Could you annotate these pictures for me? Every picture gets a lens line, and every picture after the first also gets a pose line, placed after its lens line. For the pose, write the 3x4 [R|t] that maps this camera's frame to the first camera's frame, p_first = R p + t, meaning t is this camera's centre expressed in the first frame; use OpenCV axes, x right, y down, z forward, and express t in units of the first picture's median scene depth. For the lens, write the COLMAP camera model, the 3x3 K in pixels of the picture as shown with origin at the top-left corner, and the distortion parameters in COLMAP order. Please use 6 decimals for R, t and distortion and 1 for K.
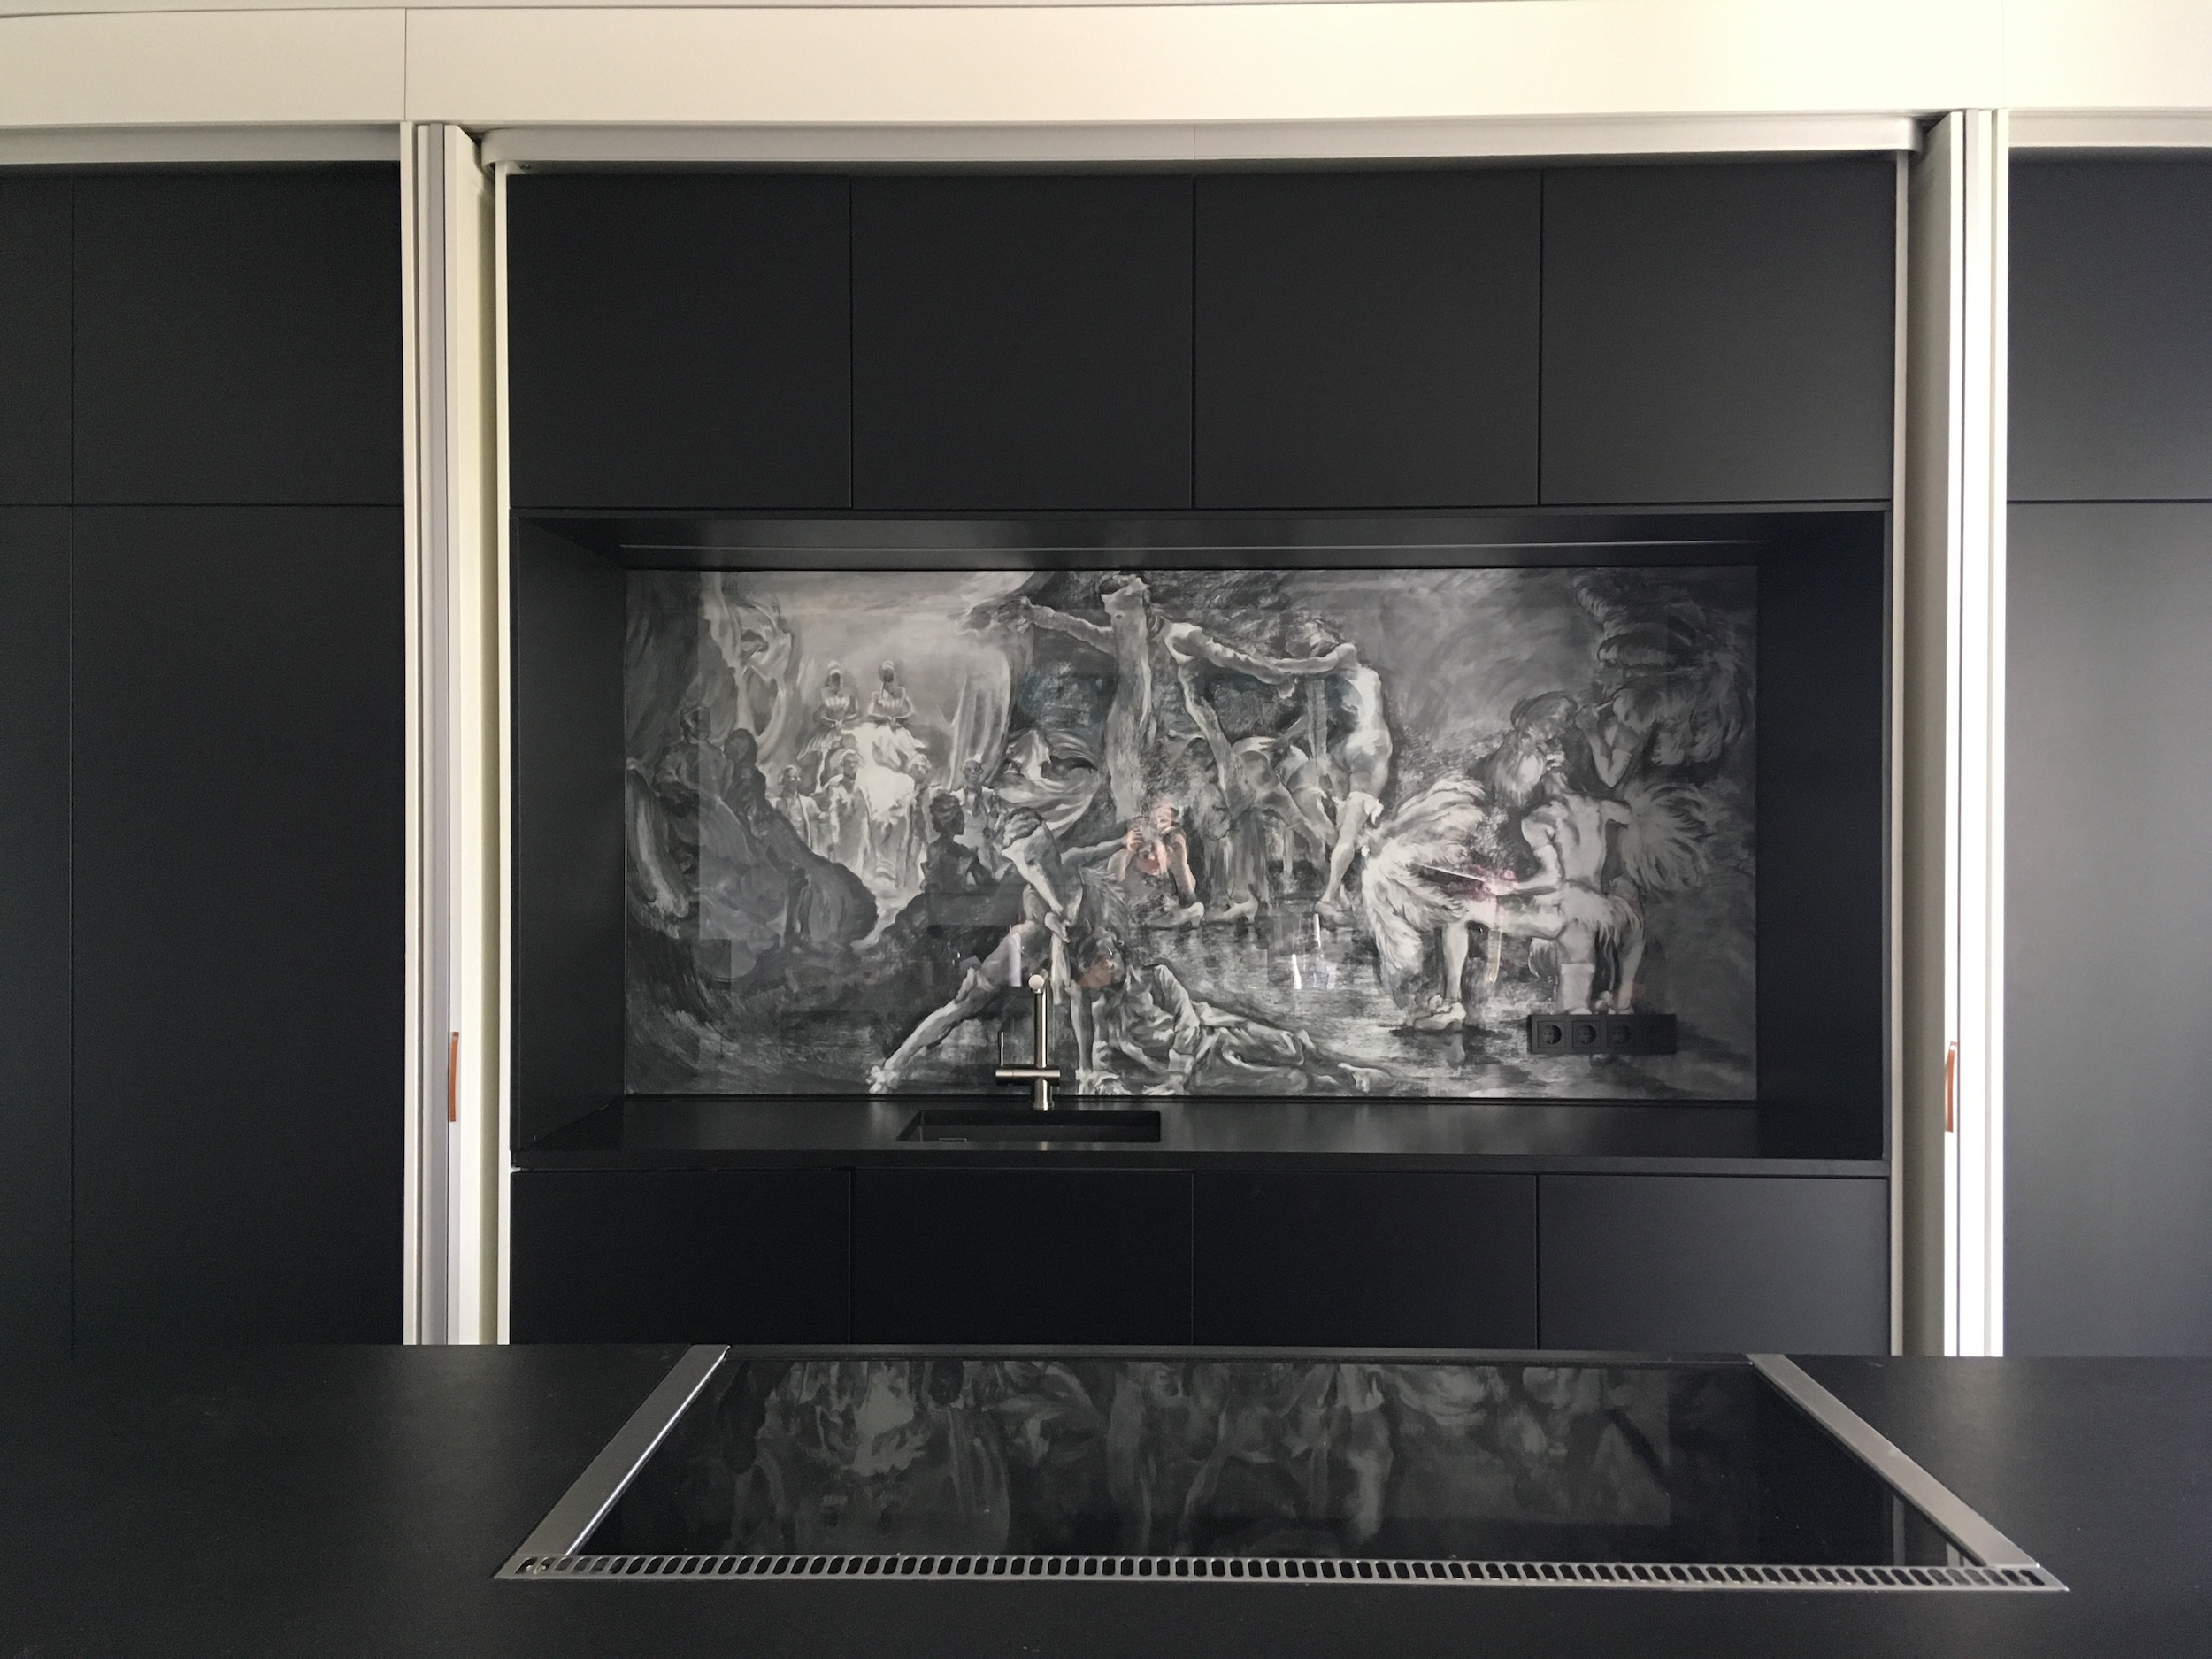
lens RADIAL K [[1865.4, 0, 1096.9], [0, 1865.4, 827.5], [0, 0, 1]] dist [0.064177, -0.000246]
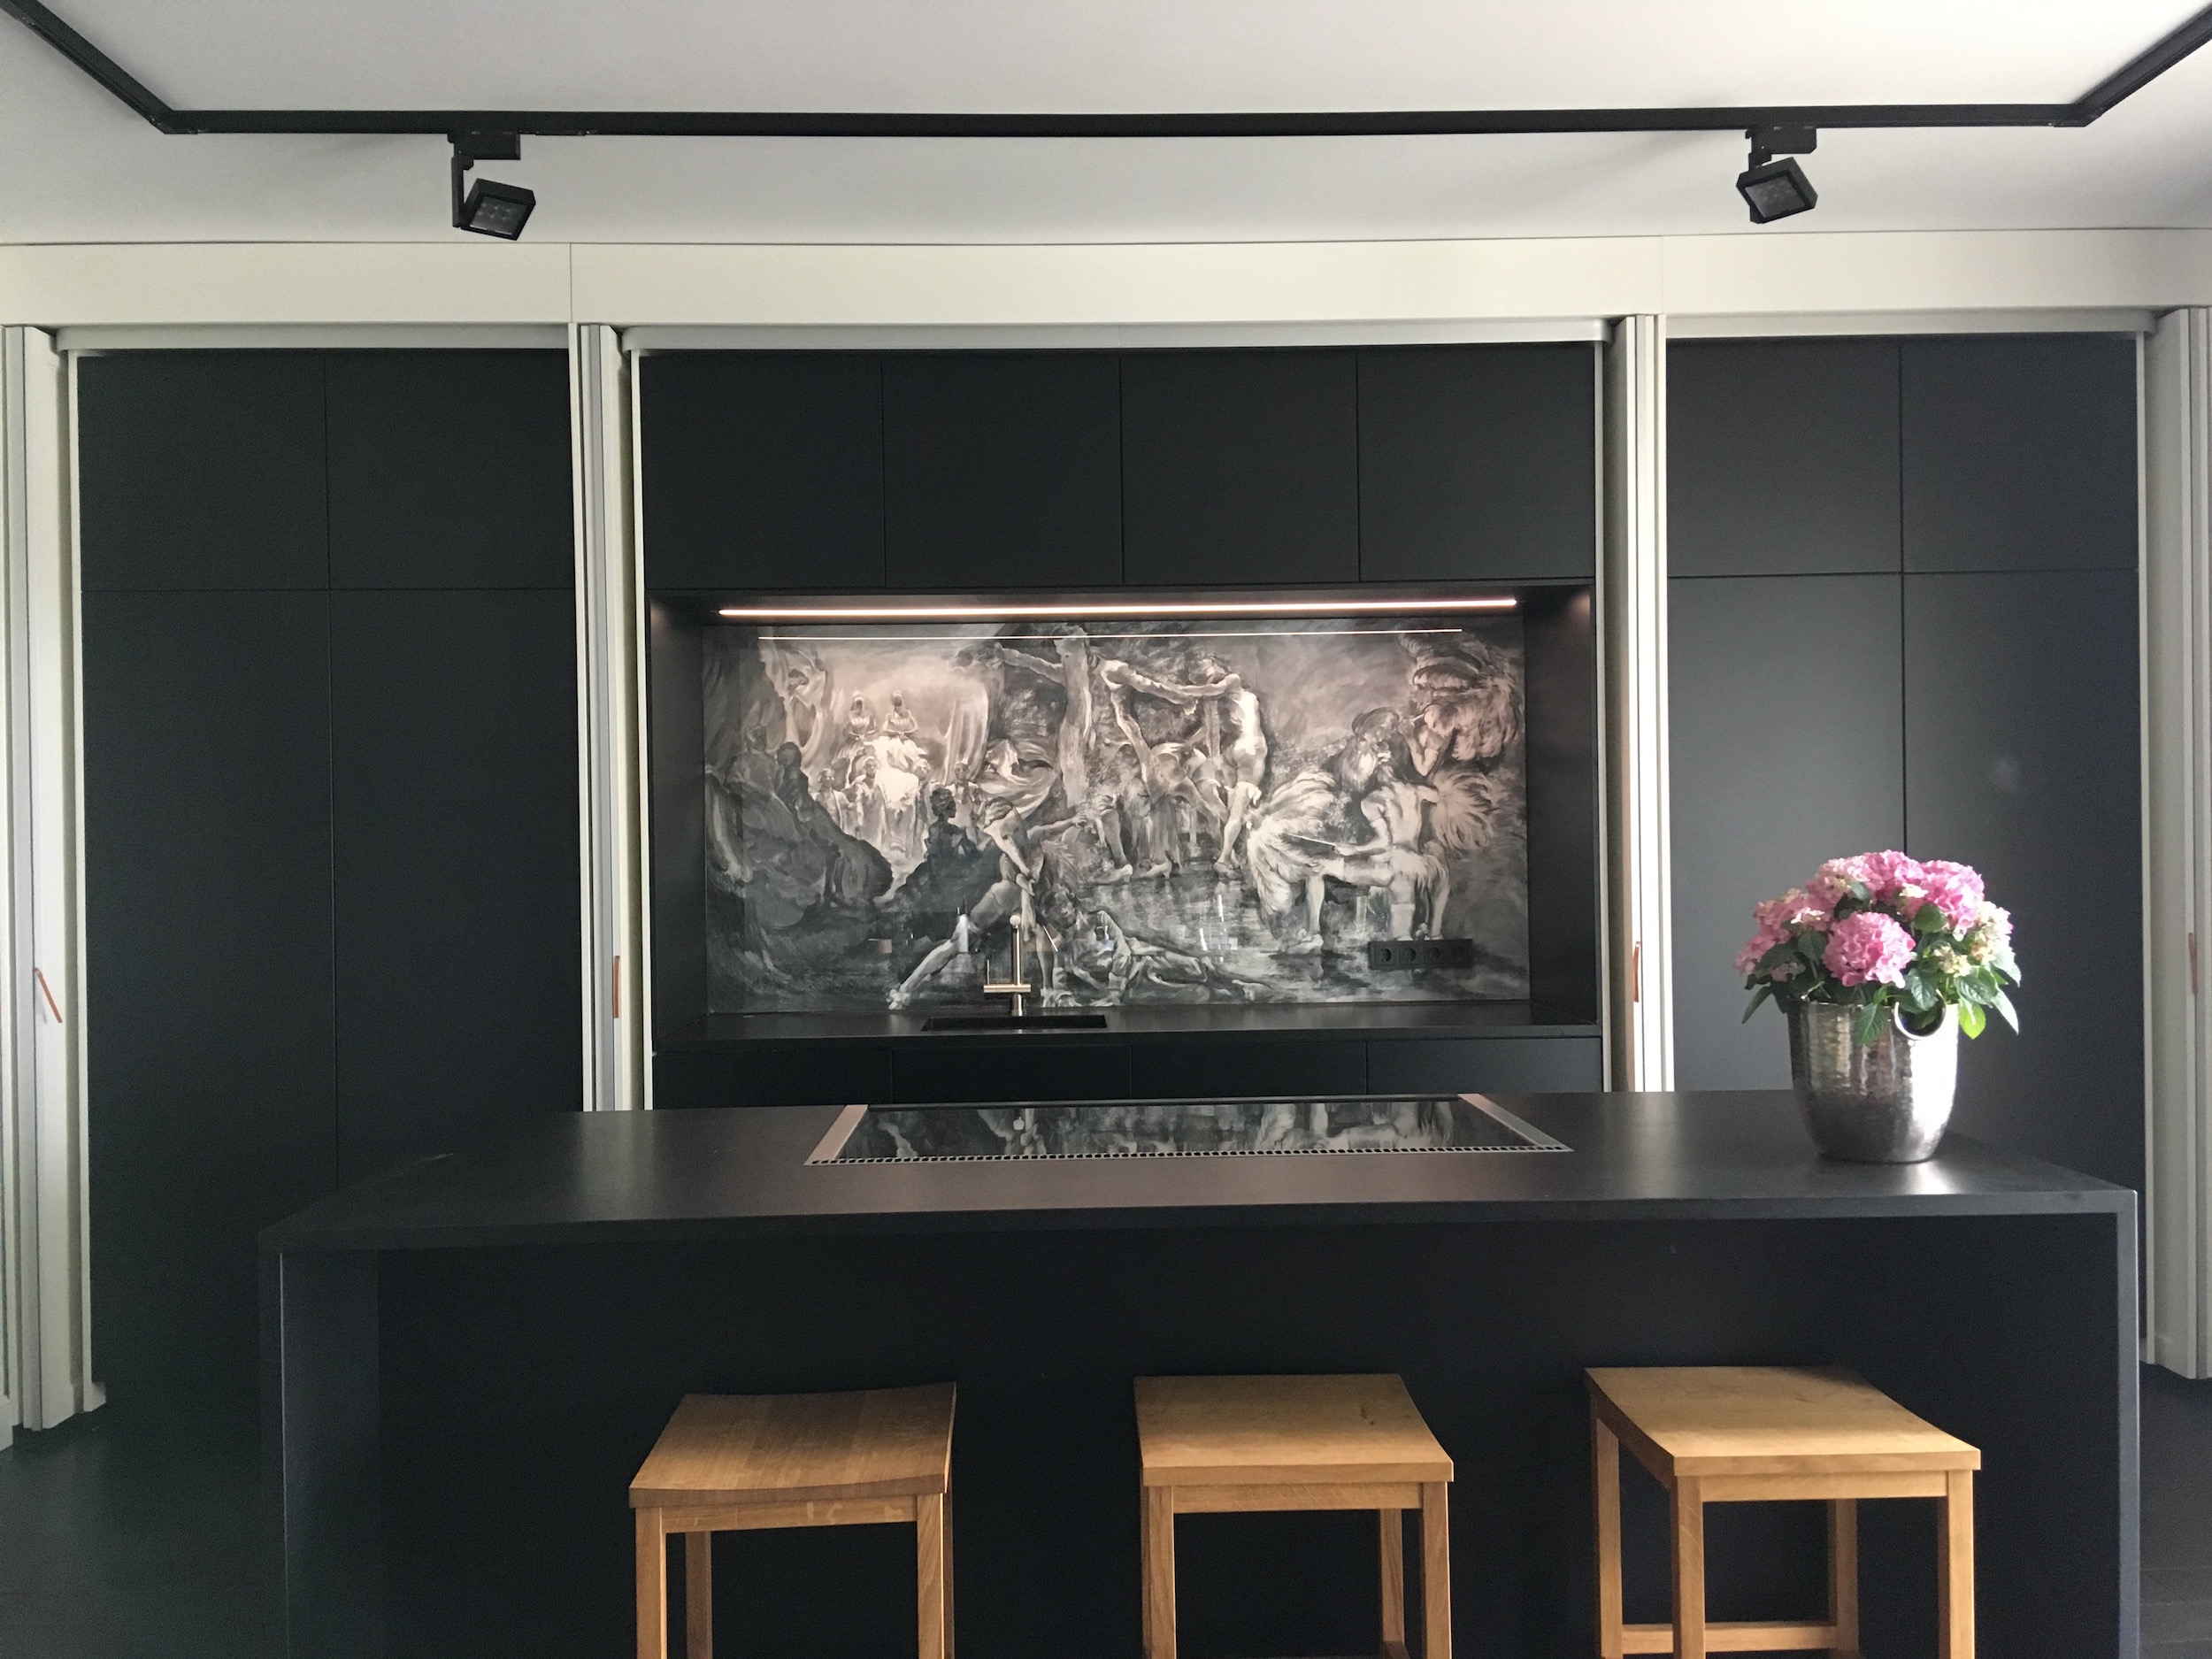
lens RADIAL K [[1865.4, 0, 1107.2], [0, 1865.4, 830.5], [0, 0, 1]] dist [0.064177, -0.000246]
pose [[0.998358, -0.015975, 0.055006, -0.036014], [0.016169, 0.999864, -0.003096, 0.019126], [-0.054949, 0.003980, 0.998481, -0.364158]]
